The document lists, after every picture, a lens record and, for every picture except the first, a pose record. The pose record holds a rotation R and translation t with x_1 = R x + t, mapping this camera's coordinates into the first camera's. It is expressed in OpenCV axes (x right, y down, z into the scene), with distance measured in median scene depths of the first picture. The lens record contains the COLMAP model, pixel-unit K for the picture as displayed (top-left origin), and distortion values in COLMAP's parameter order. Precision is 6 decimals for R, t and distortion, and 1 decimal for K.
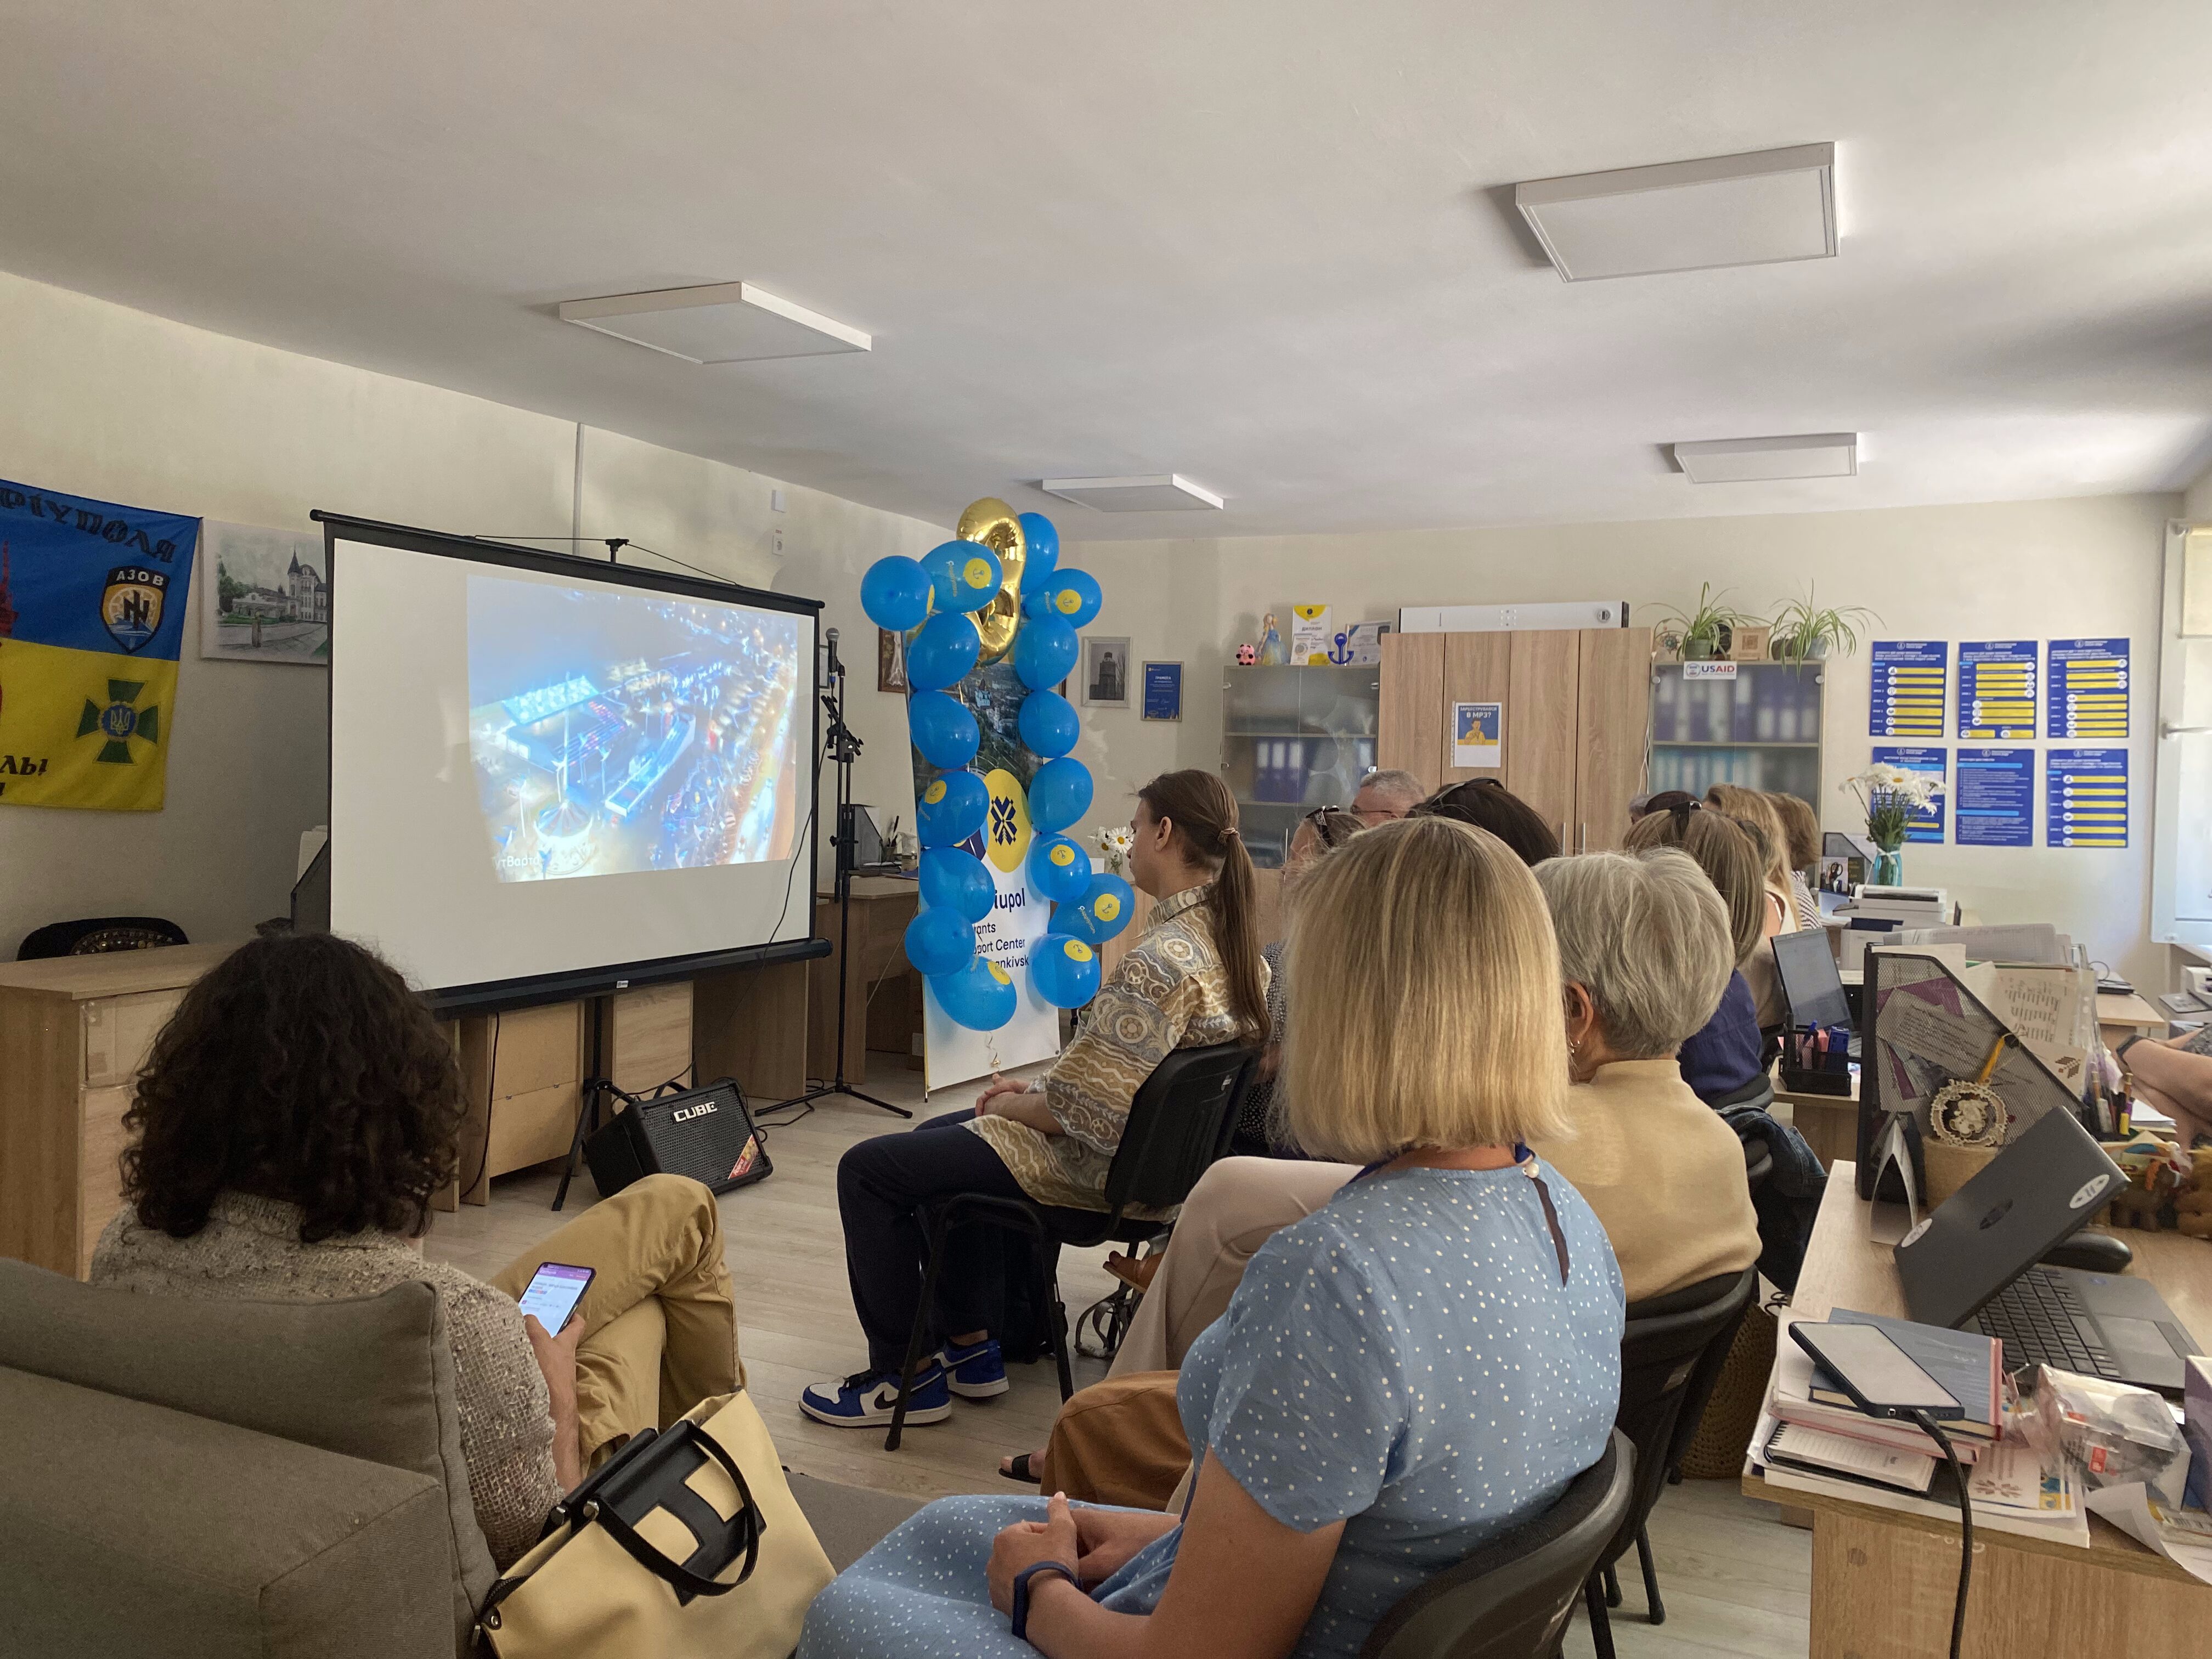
lens RADIAL K [[1639.3, 0, 1091.8], [0, 1639.3, 828.0], [0, 0, 1]] dist [0.005931, -0.035350]
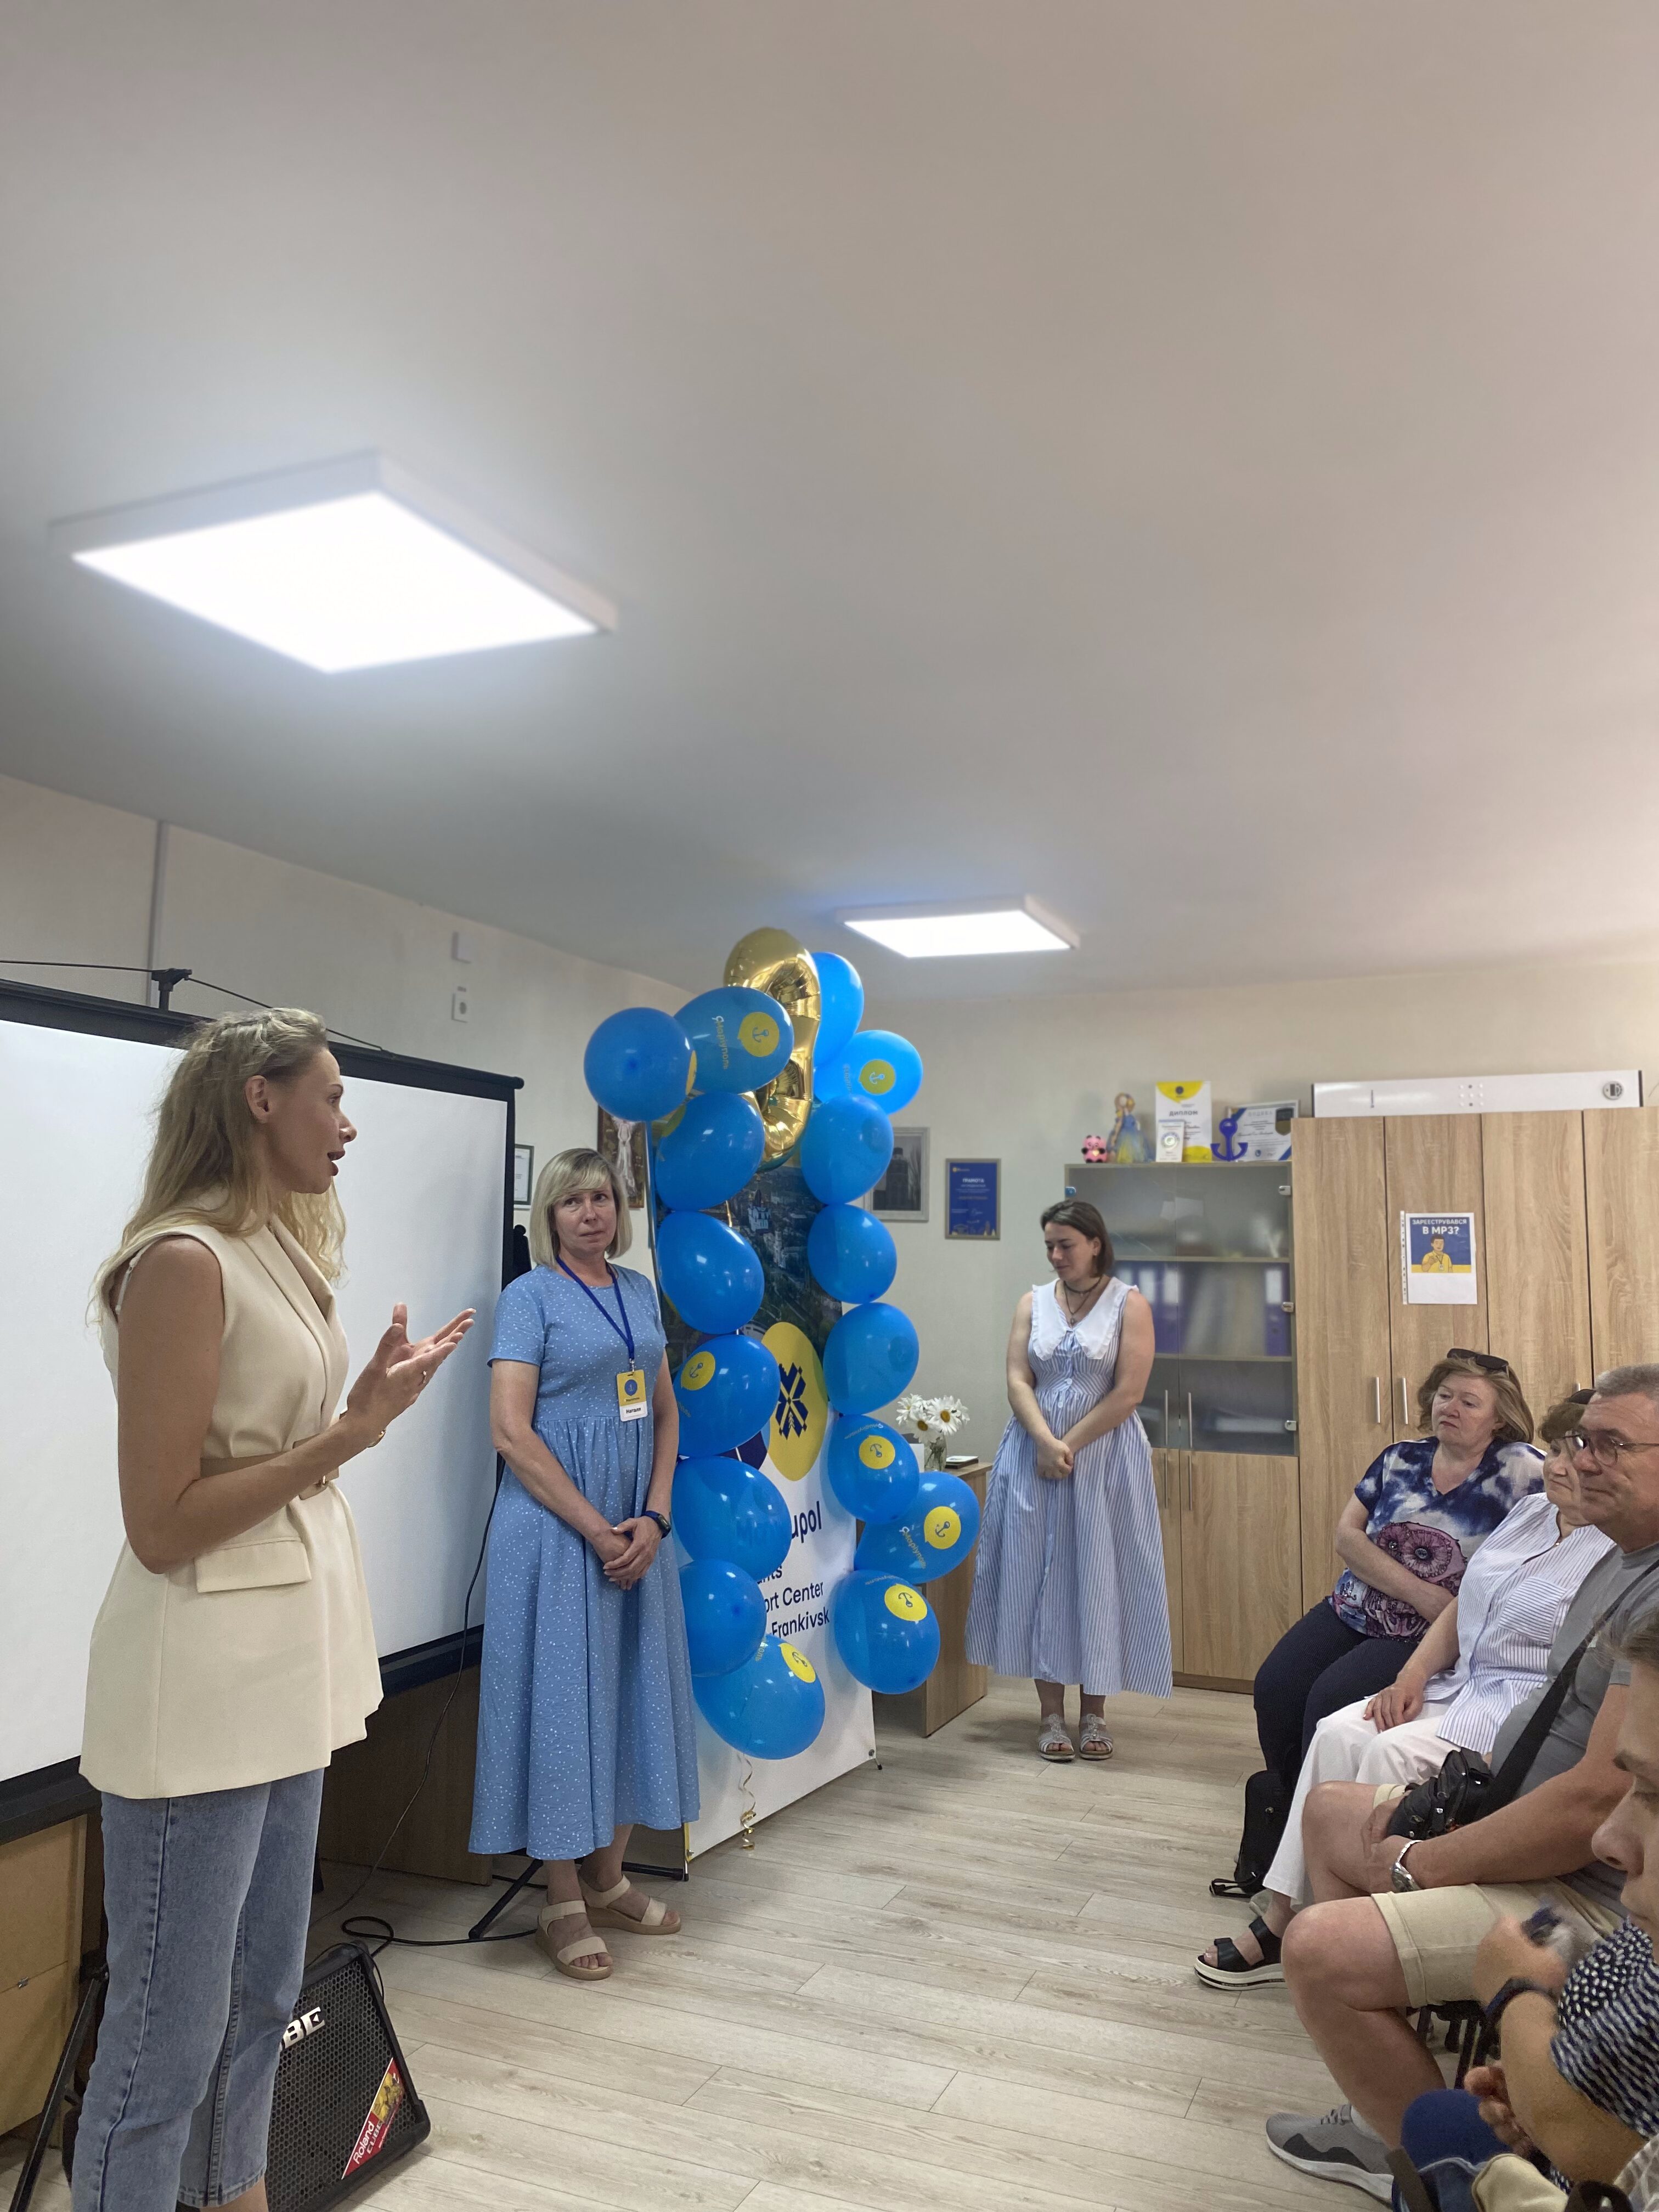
lens RADIAL K [[1639.3, 0, 809.8], [0, 1639.3, 1094.4], [0, 0, 1]] dist [0.005931, -0.035350]
pose [[0.999698, -0.009730, 0.022558, -0.057831], [0.012662, 0.990939, -0.133718, -0.037934], [-0.021053, 0.133963, 0.990763, 0.310163]]
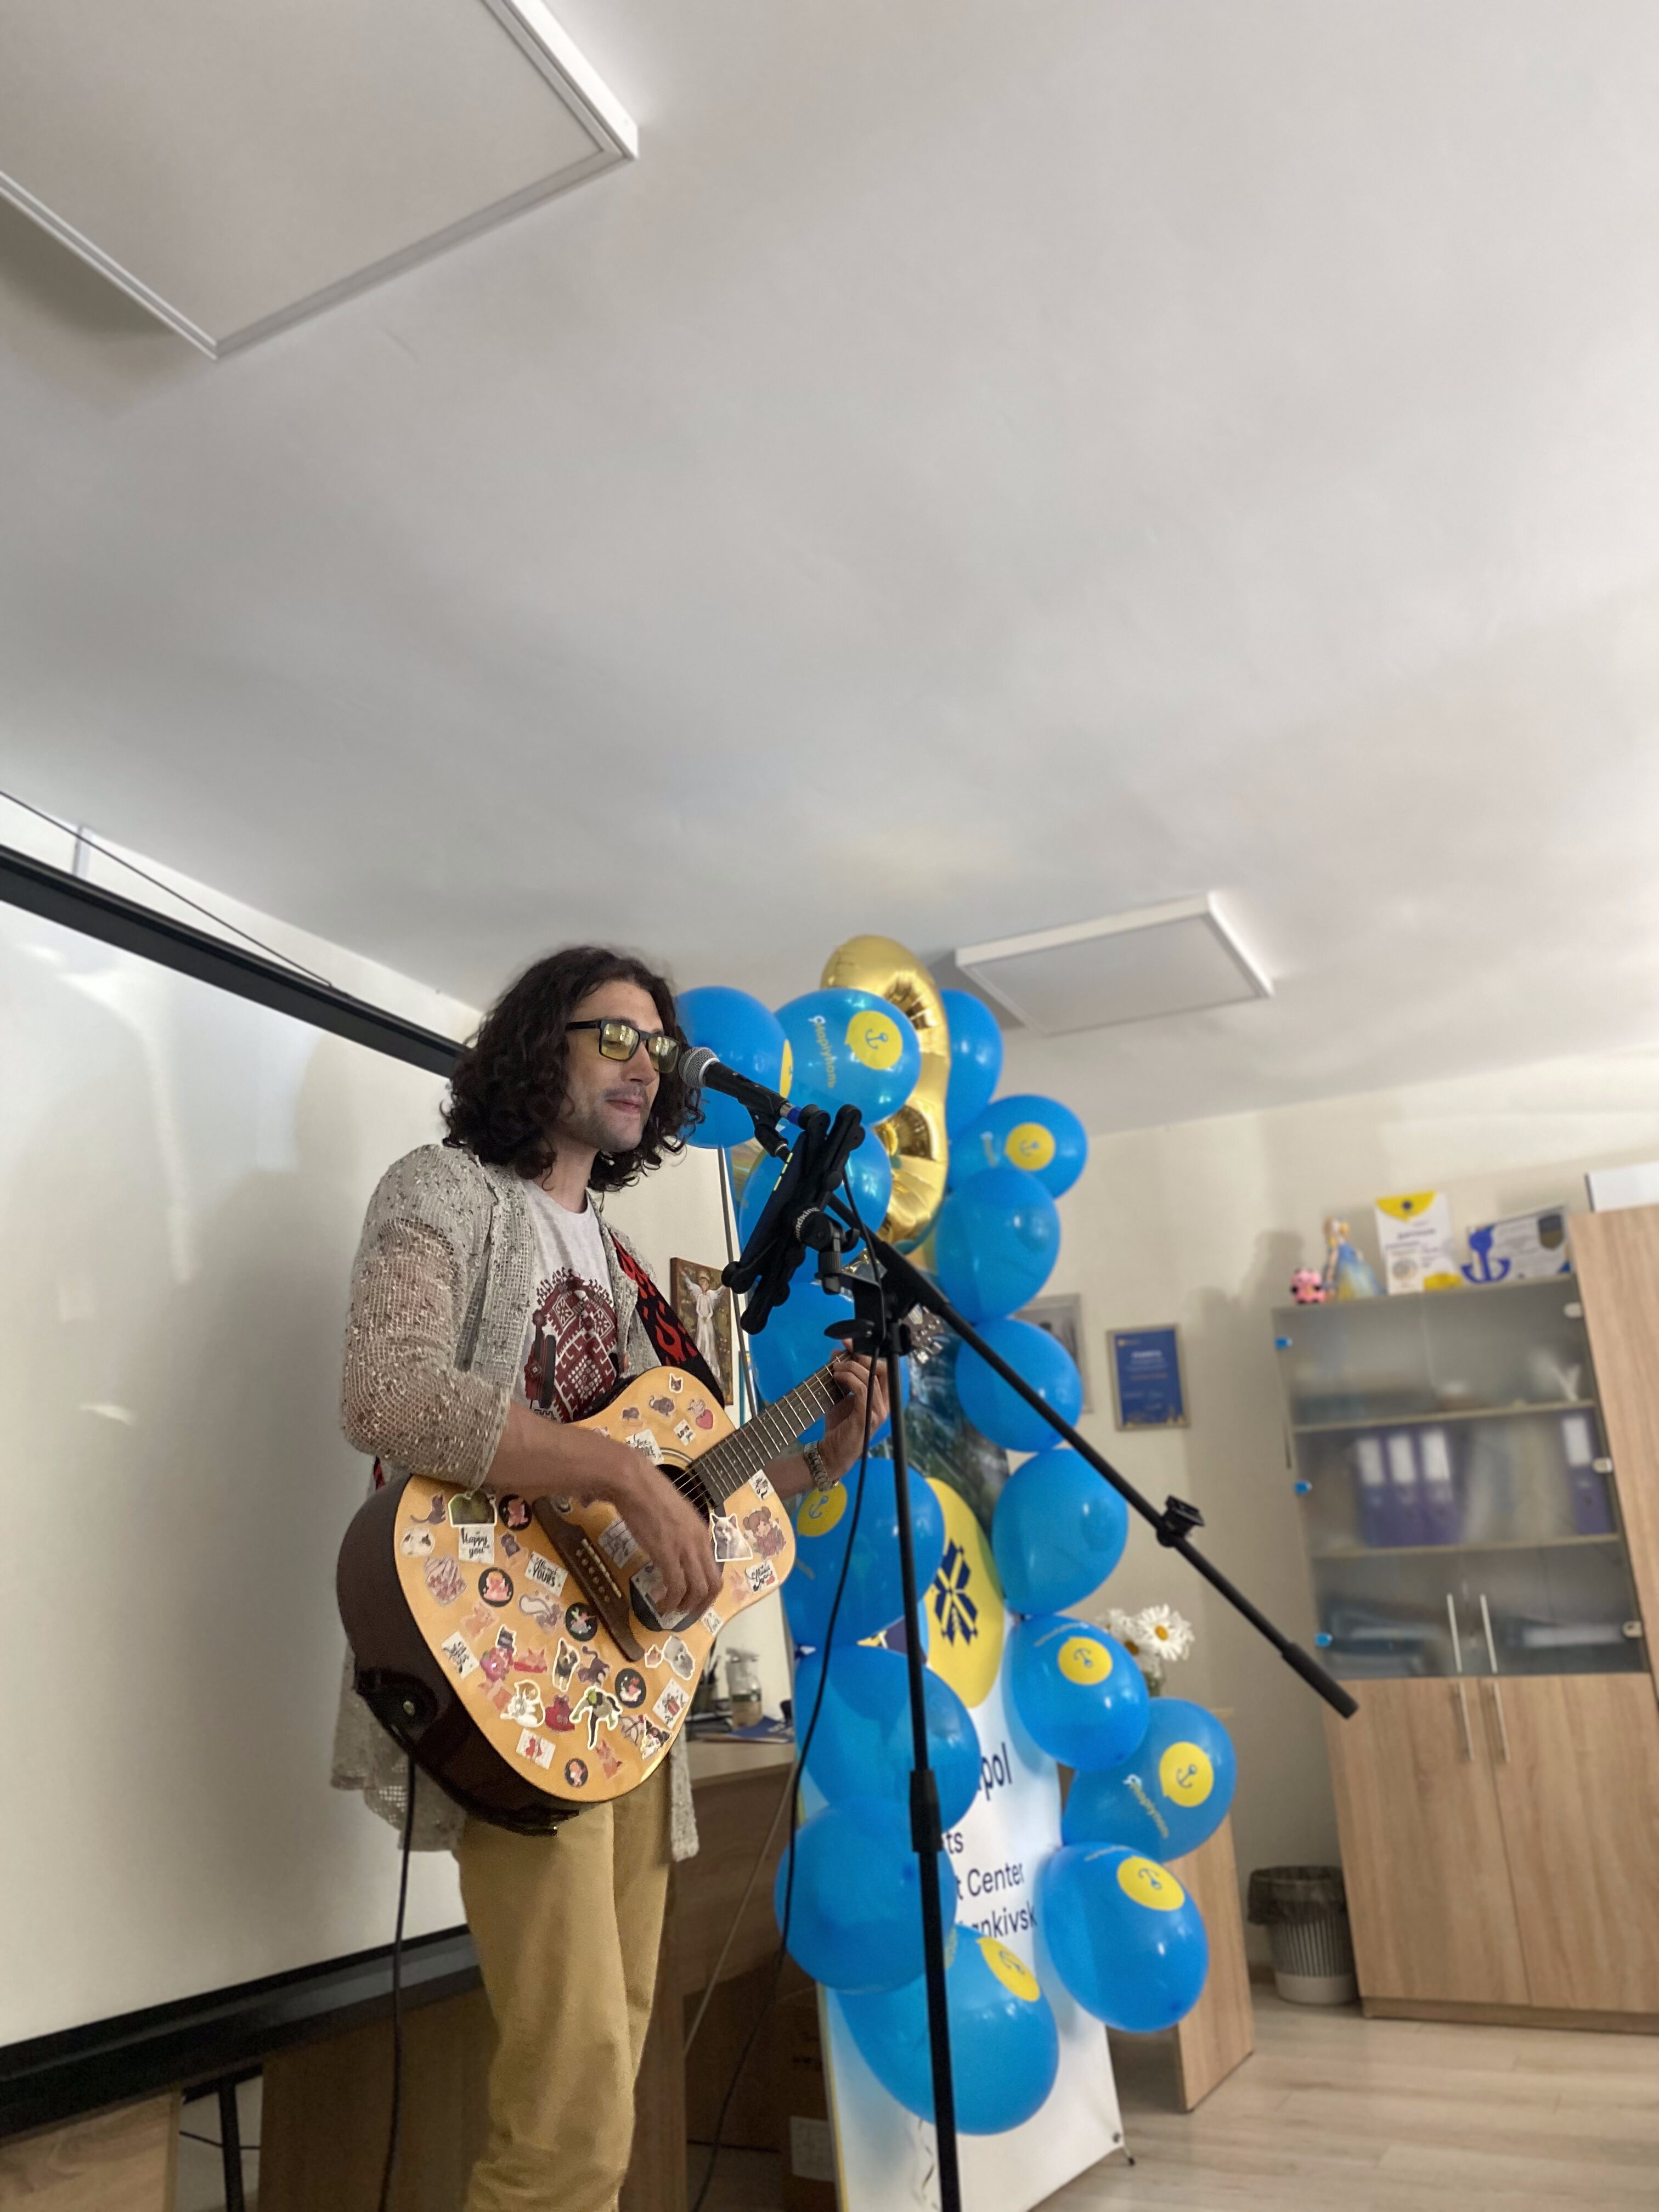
lens RADIAL K [[1639.3, 0, 810.0], [0, 1639.3, 1120.1], [0, 0, 1]] dist [0.005931, -0.035350]
pose [[0.996981, -0.075310, -0.018912, -0.072986], [0.064628, 0.939819, -0.335505, 0.023121], [0.043041, 0.333270, 0.941849, 0.497820]]
